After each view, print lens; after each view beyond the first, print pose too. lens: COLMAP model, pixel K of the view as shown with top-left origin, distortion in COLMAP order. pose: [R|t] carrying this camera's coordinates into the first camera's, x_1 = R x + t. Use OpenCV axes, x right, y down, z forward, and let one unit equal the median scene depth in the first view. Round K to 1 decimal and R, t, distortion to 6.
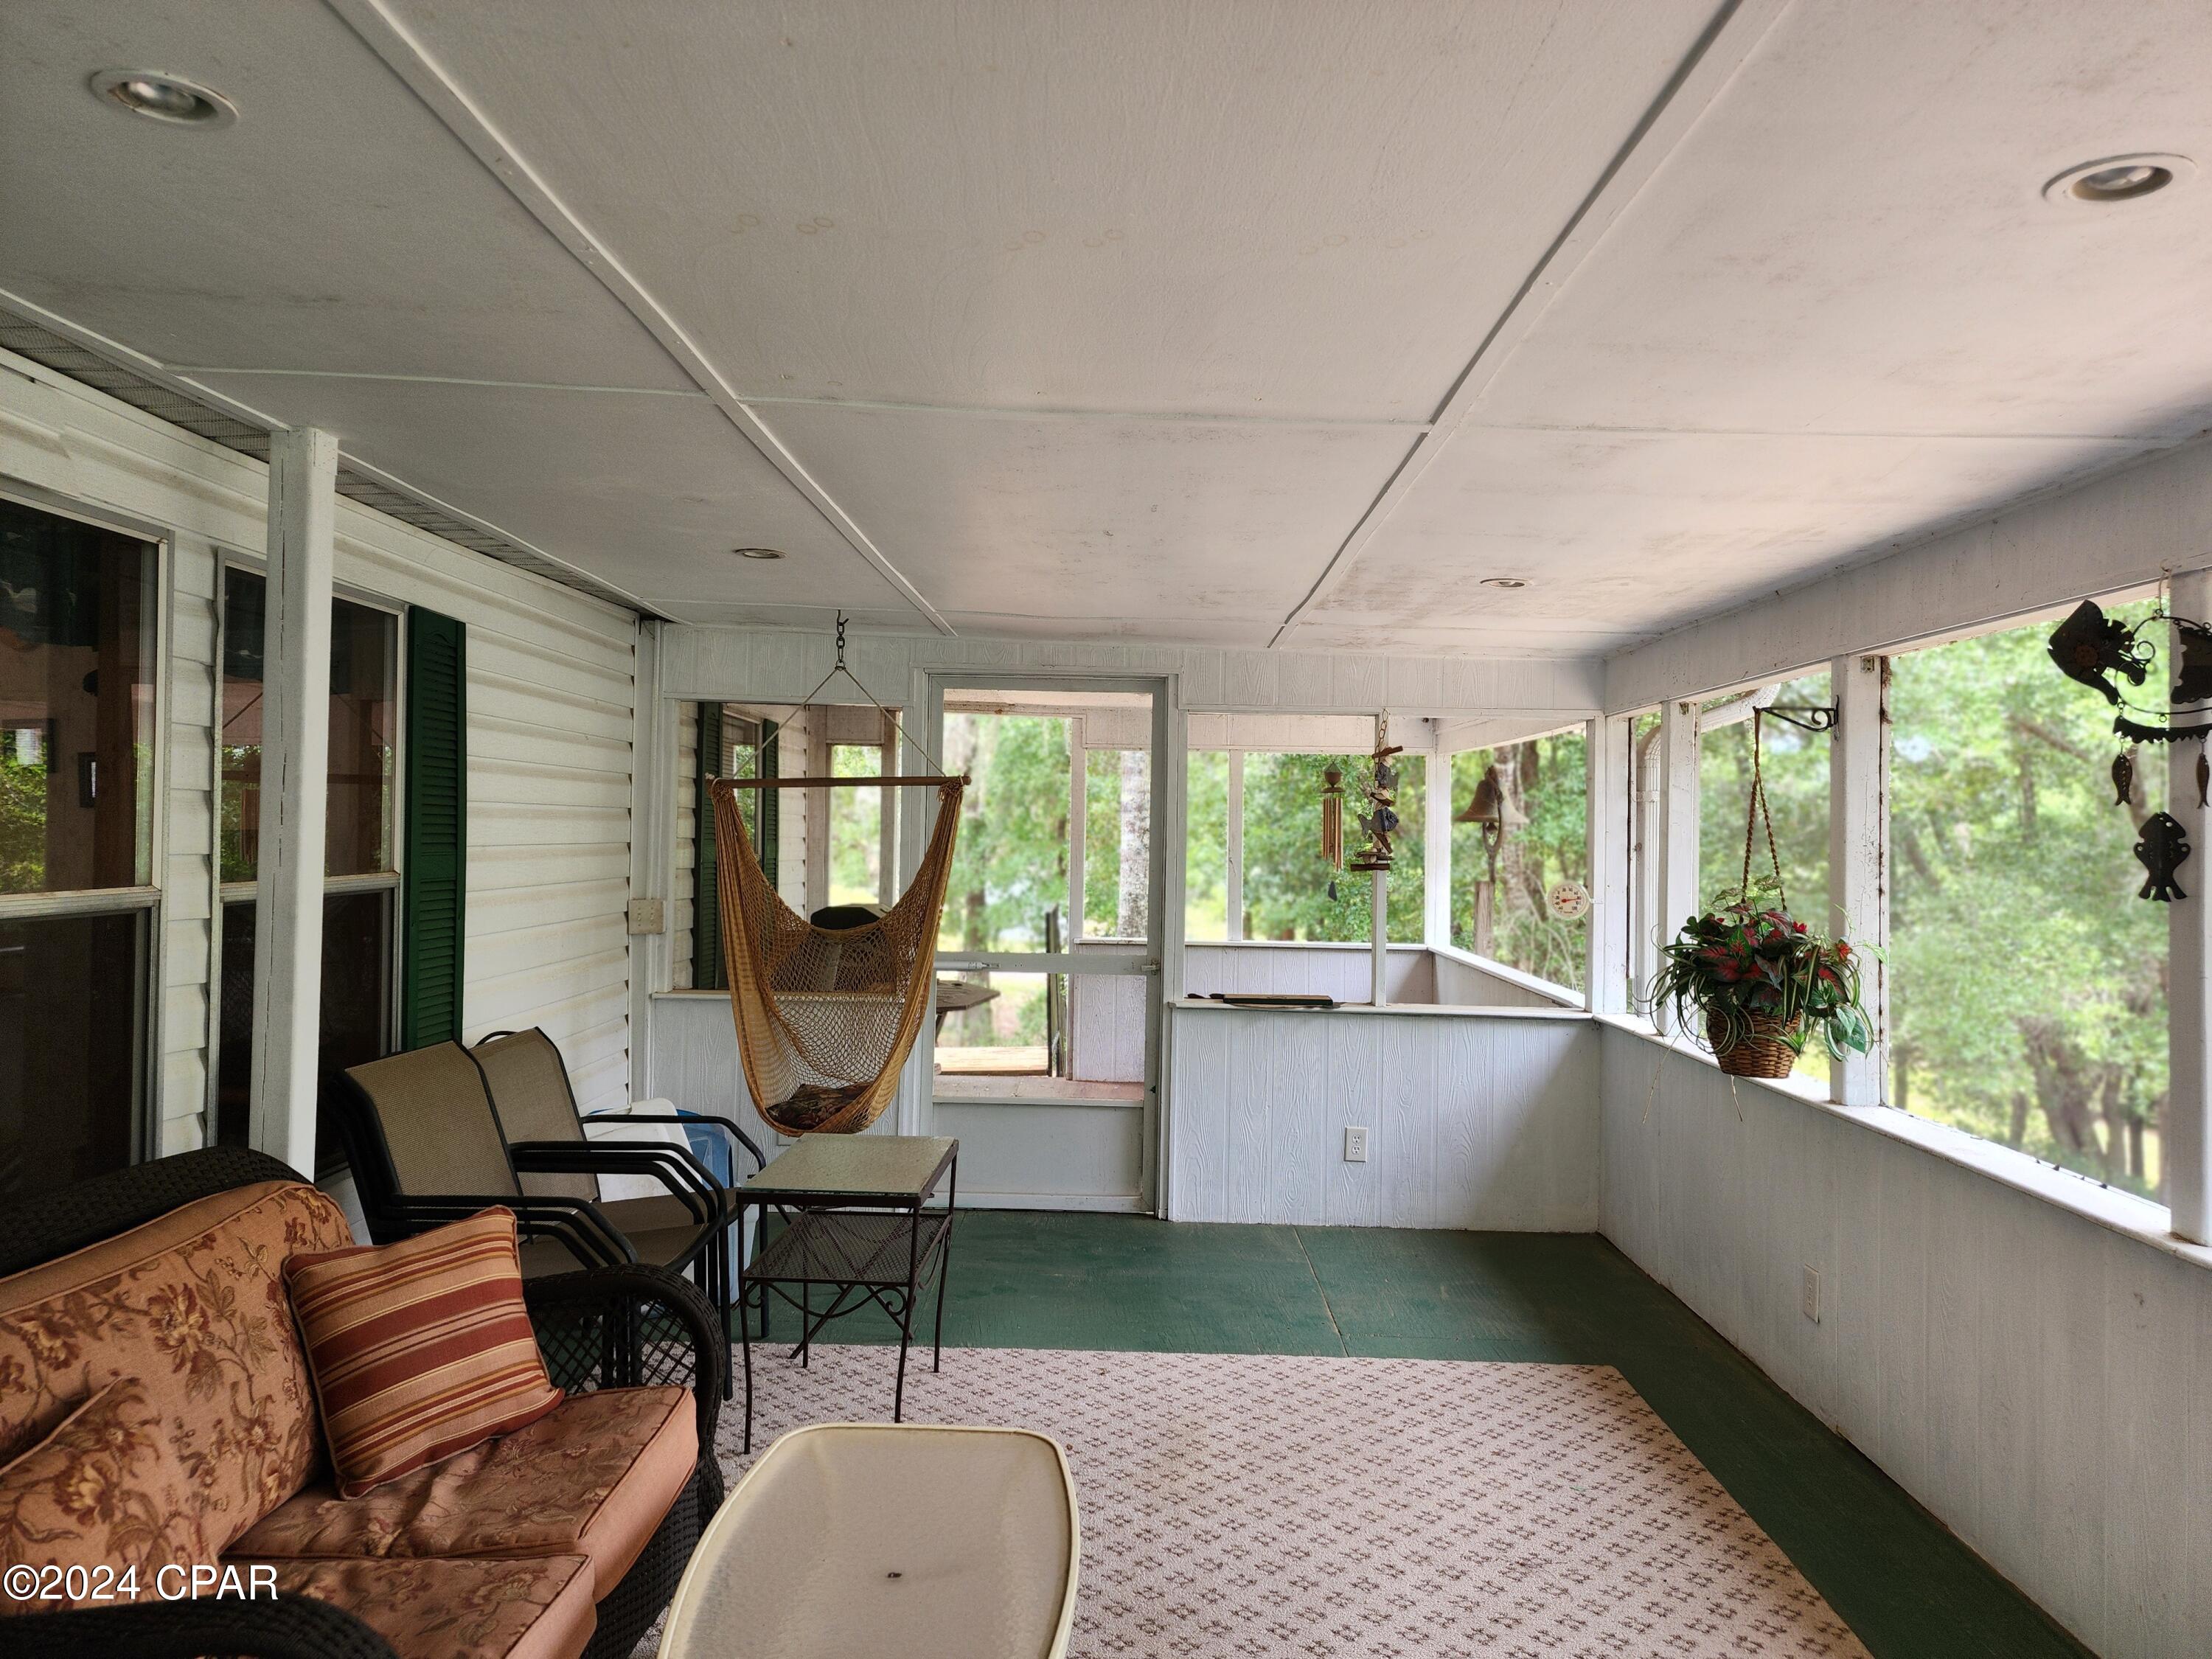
lens RADIAL K [[1490.3, 0, 1117.6], [0, 1490.3, 808.3], [0, 0, 1]] dist [0.062397, -0.053978]
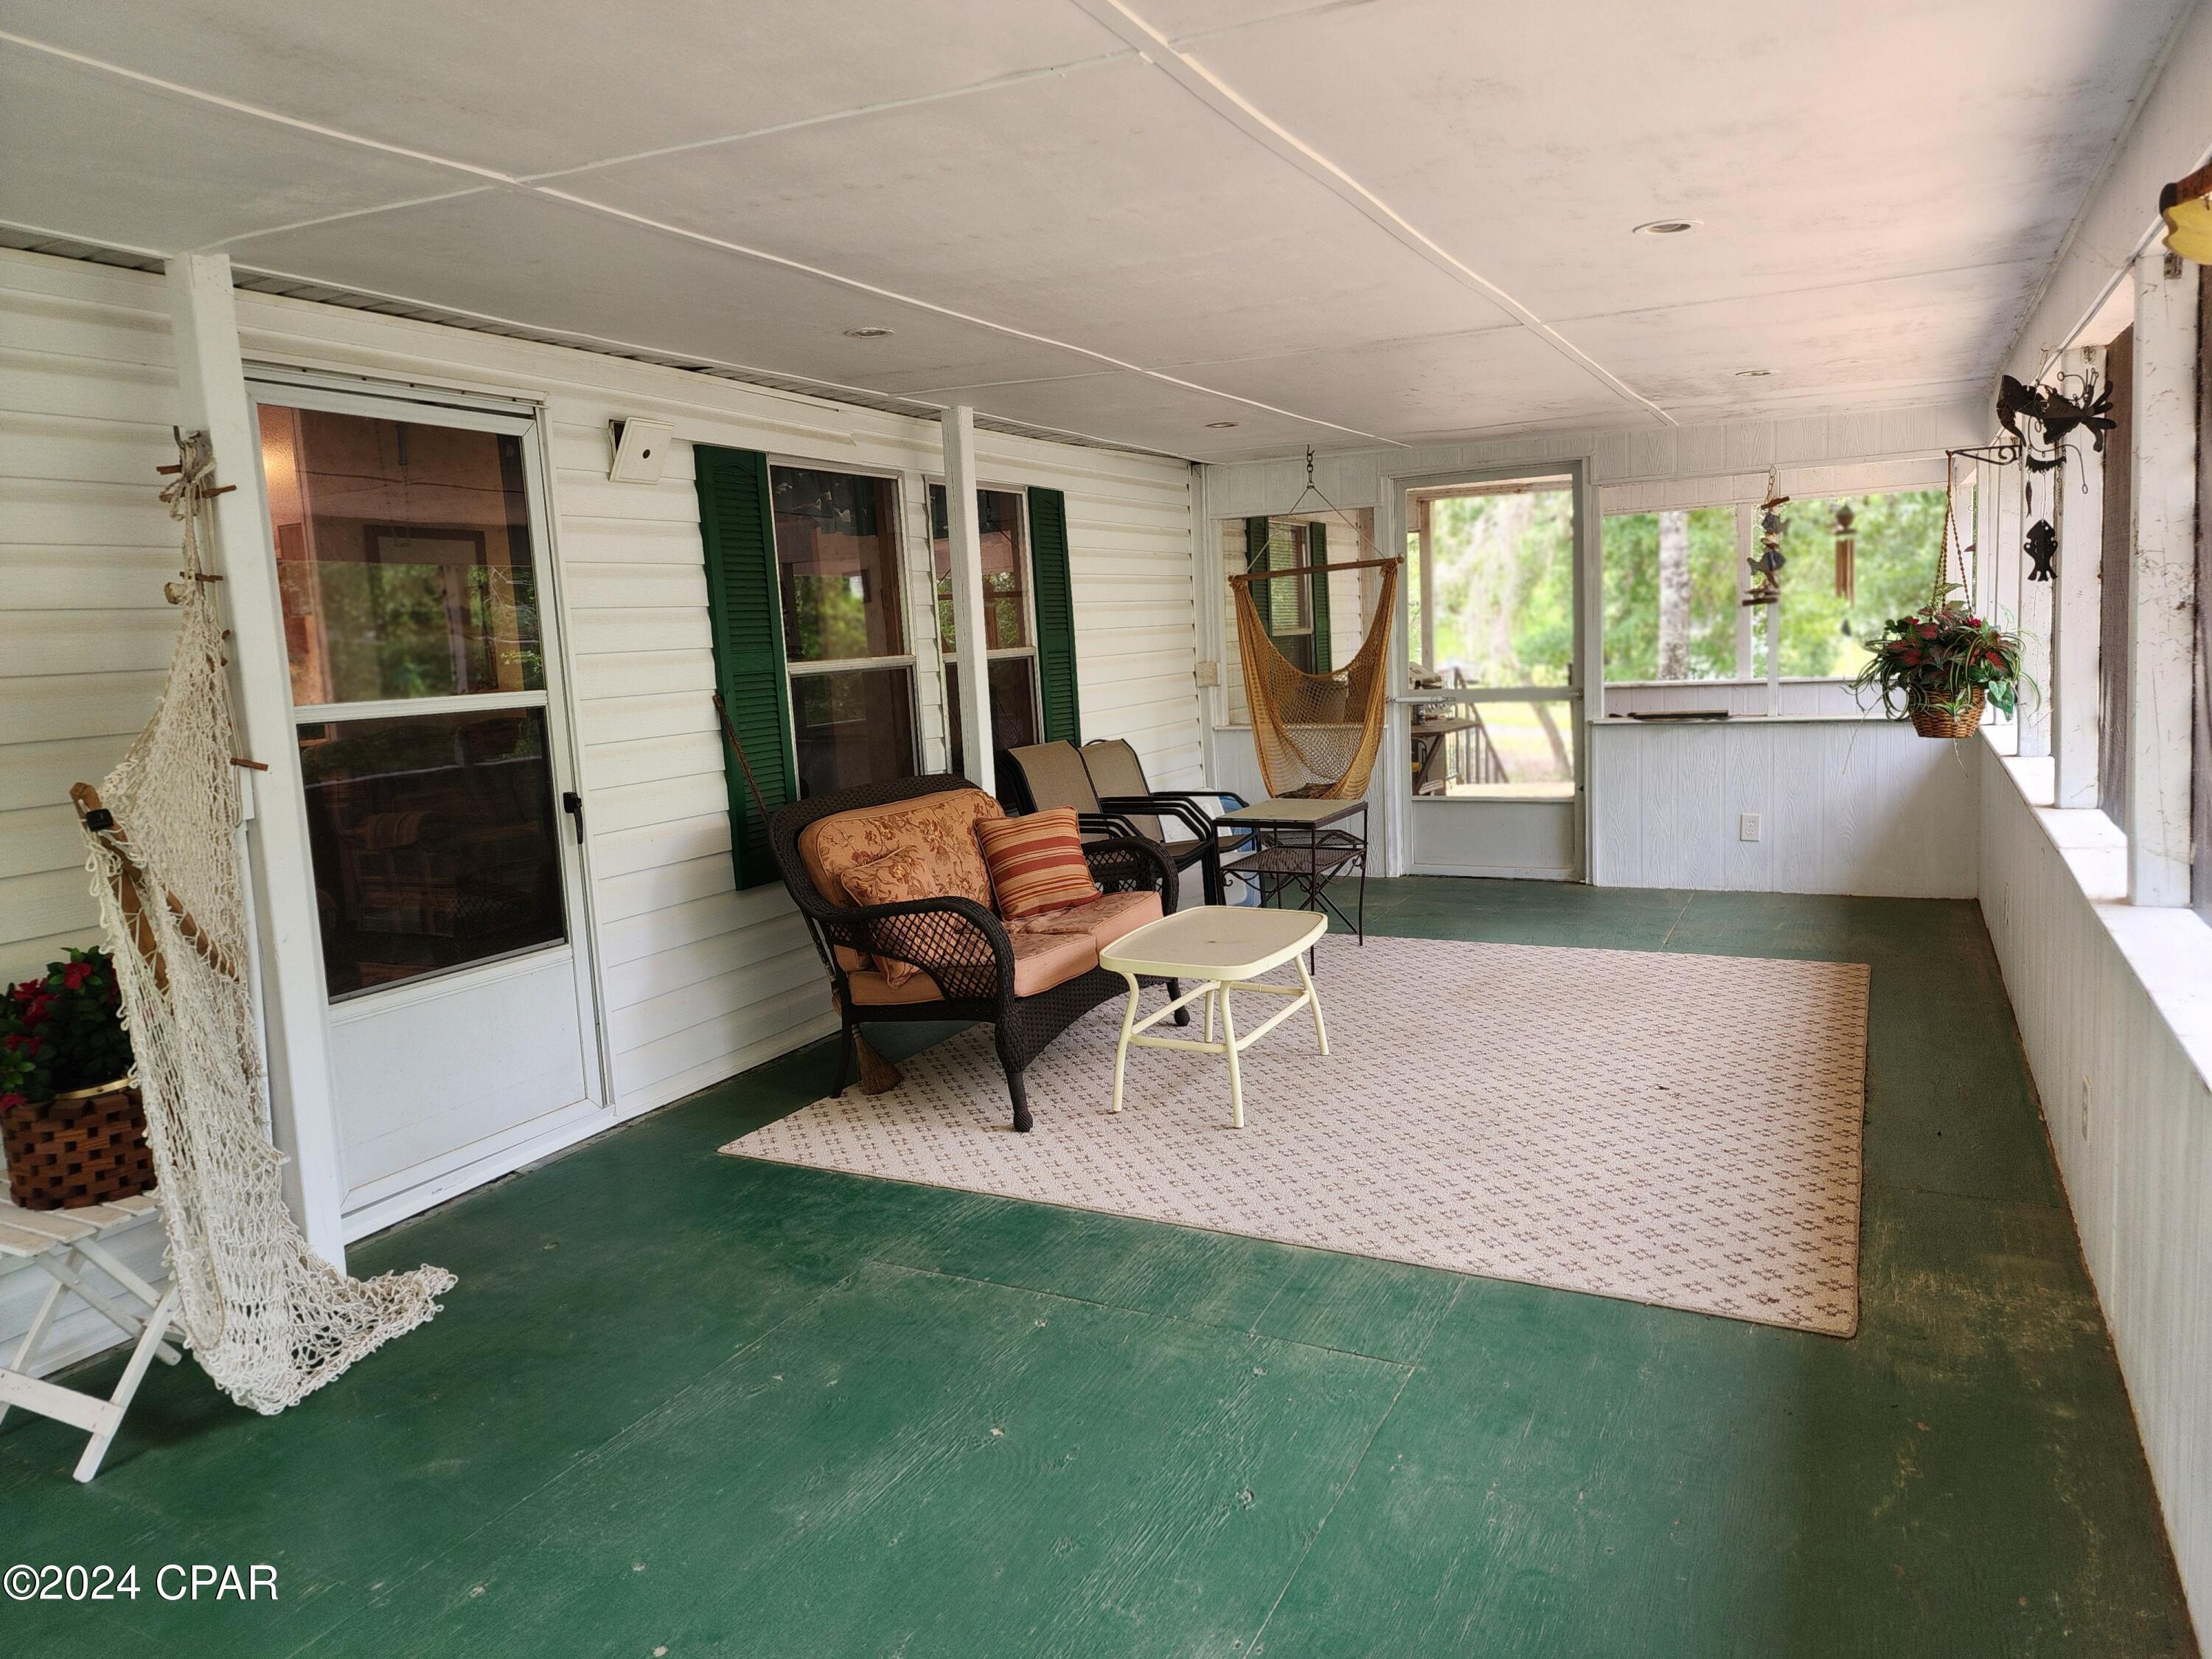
lens RADIAL K [[1490.3, 0, 1111.8], [0, 1490.3, 837.7], [0, 0, 1]] dist [0.062397, -0.053978]
pose [[0.893652, -0.002906, -0.448751, 0.445399], [0.075433, 0.986723, 0.143830, 0.024078], [0.442375, -0.162385, 0.882007, -0.609844]]
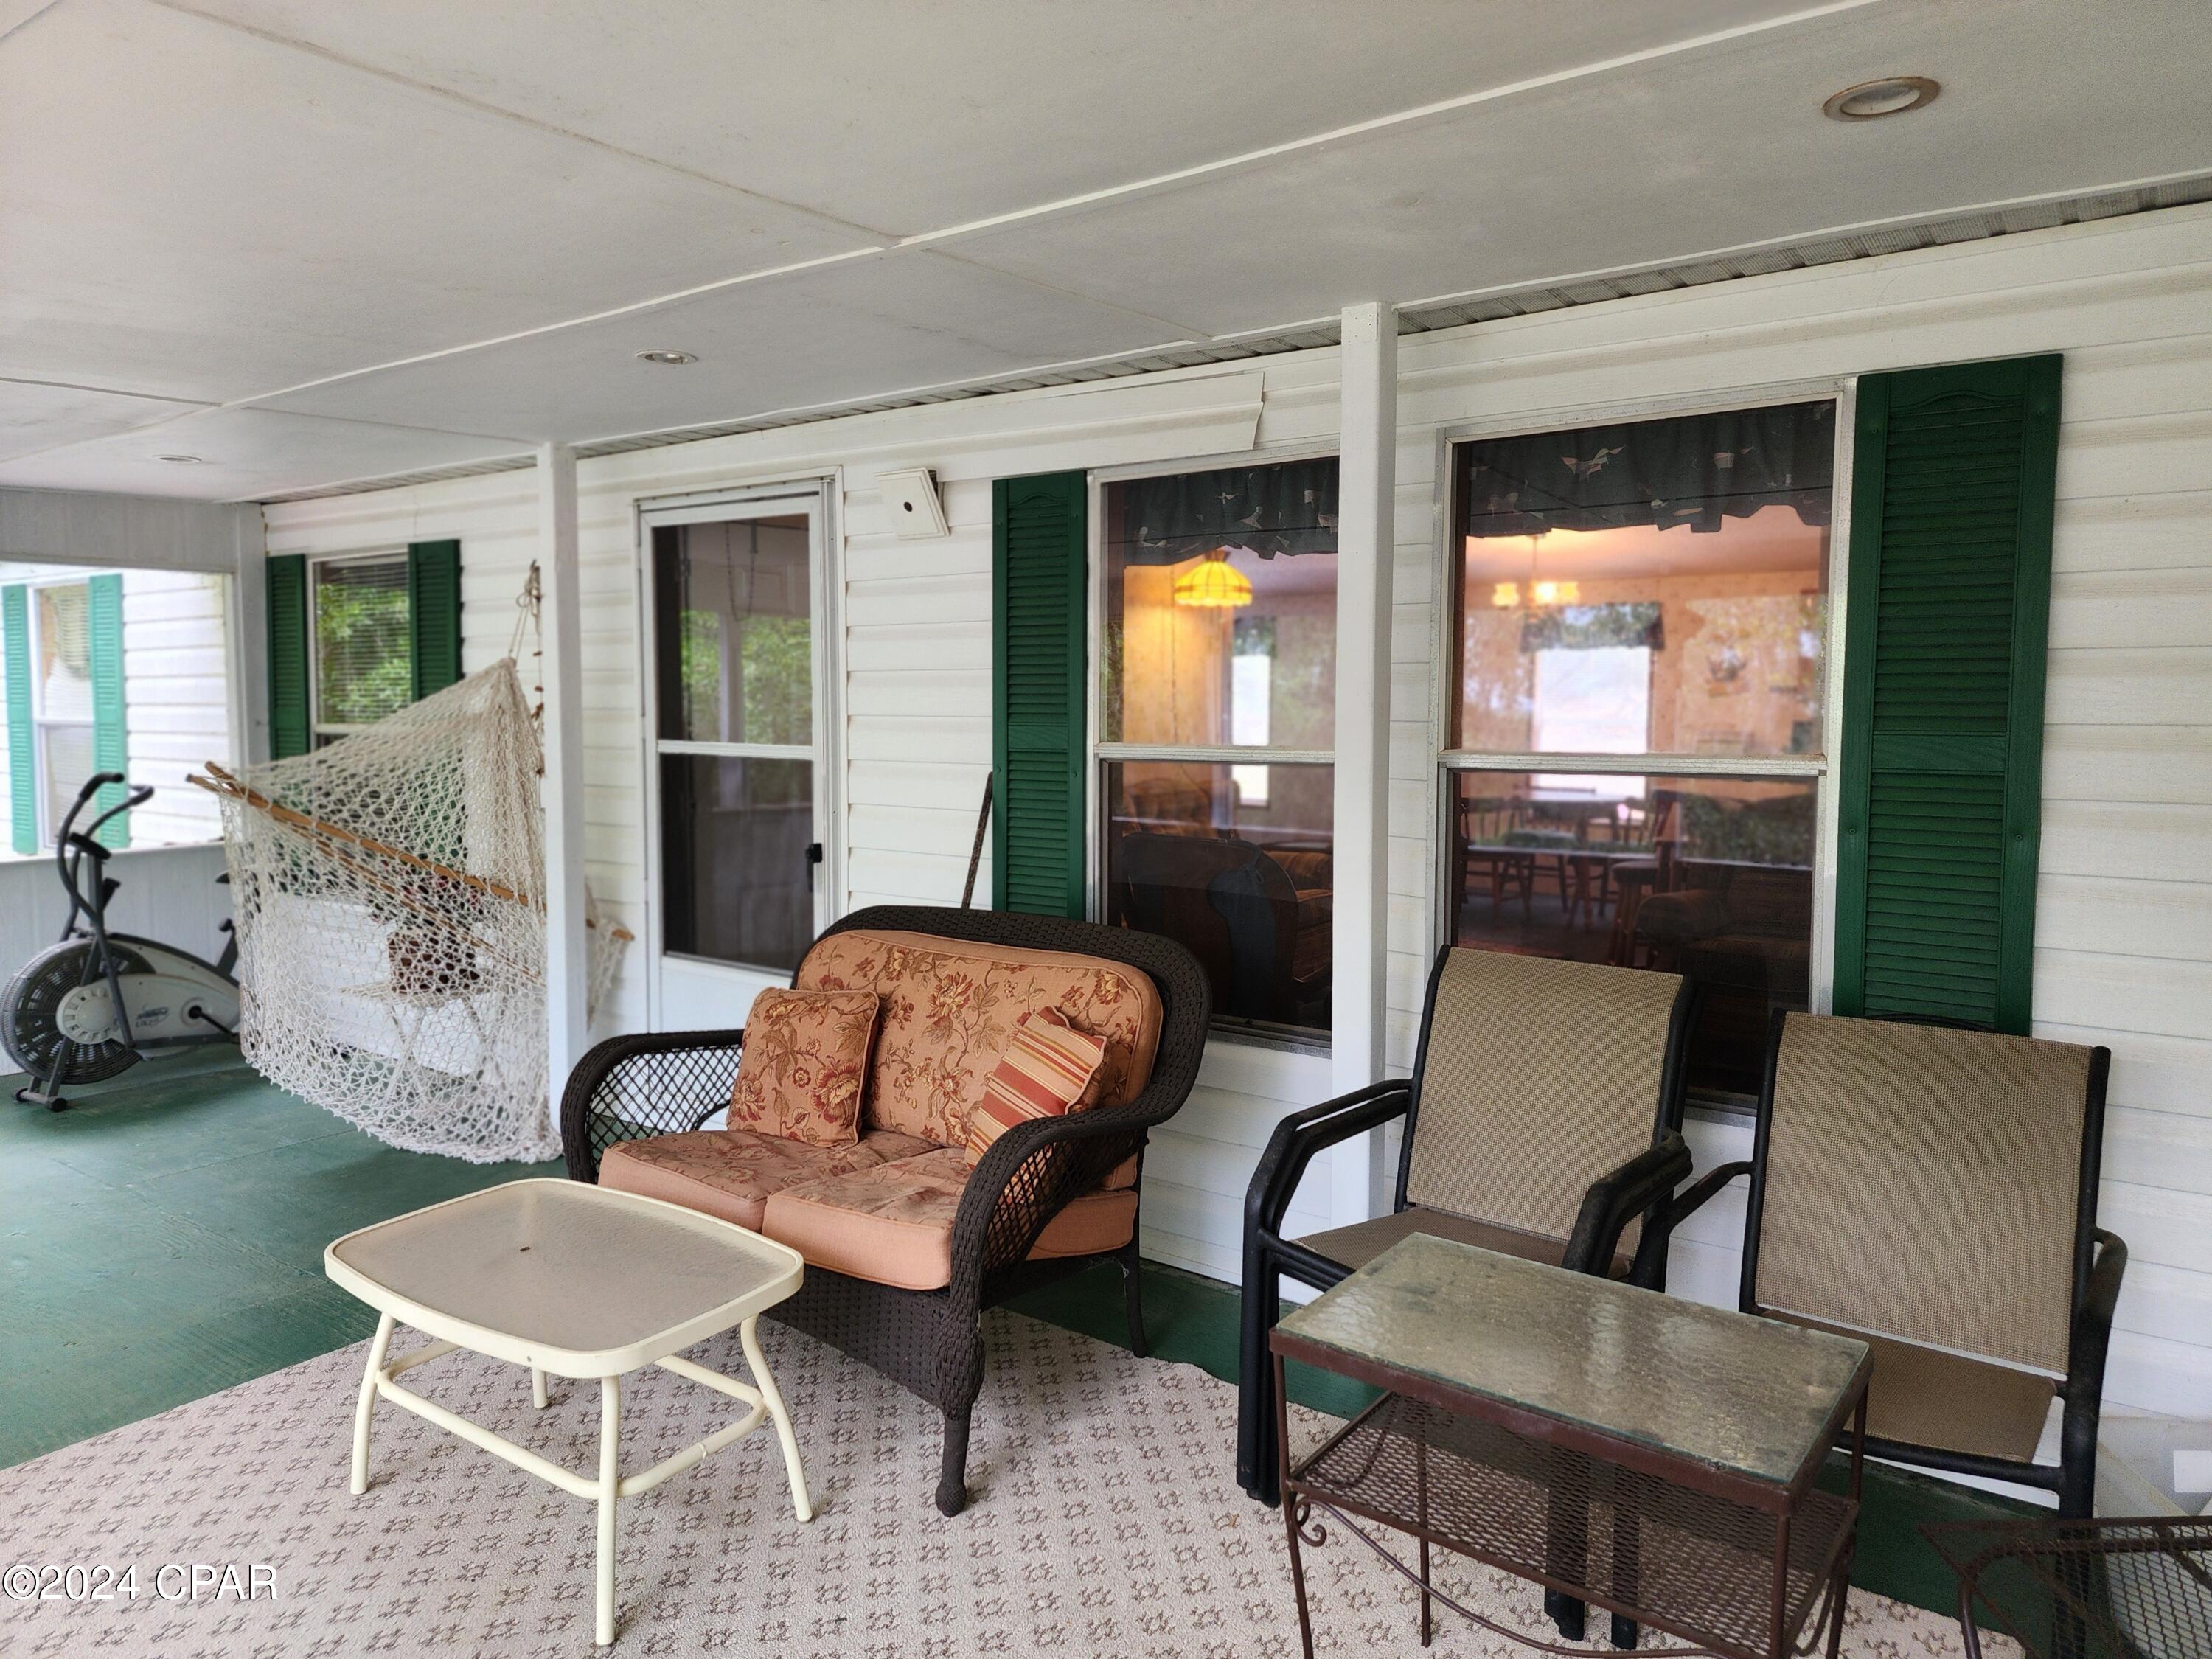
lens RADIAL K [[1490.3, 0, 1113.0], [0, 1490.3, 808.3], [0, 0, 1]] dist [0.062397, -0.053978]
pose [[-0.586267, 0.039197, -0.809169, 0.385494], [0.000954, 0.998862, 0.047694, 0.039500], [0.810117, 0.027189, -0.585637, 1.390371]]
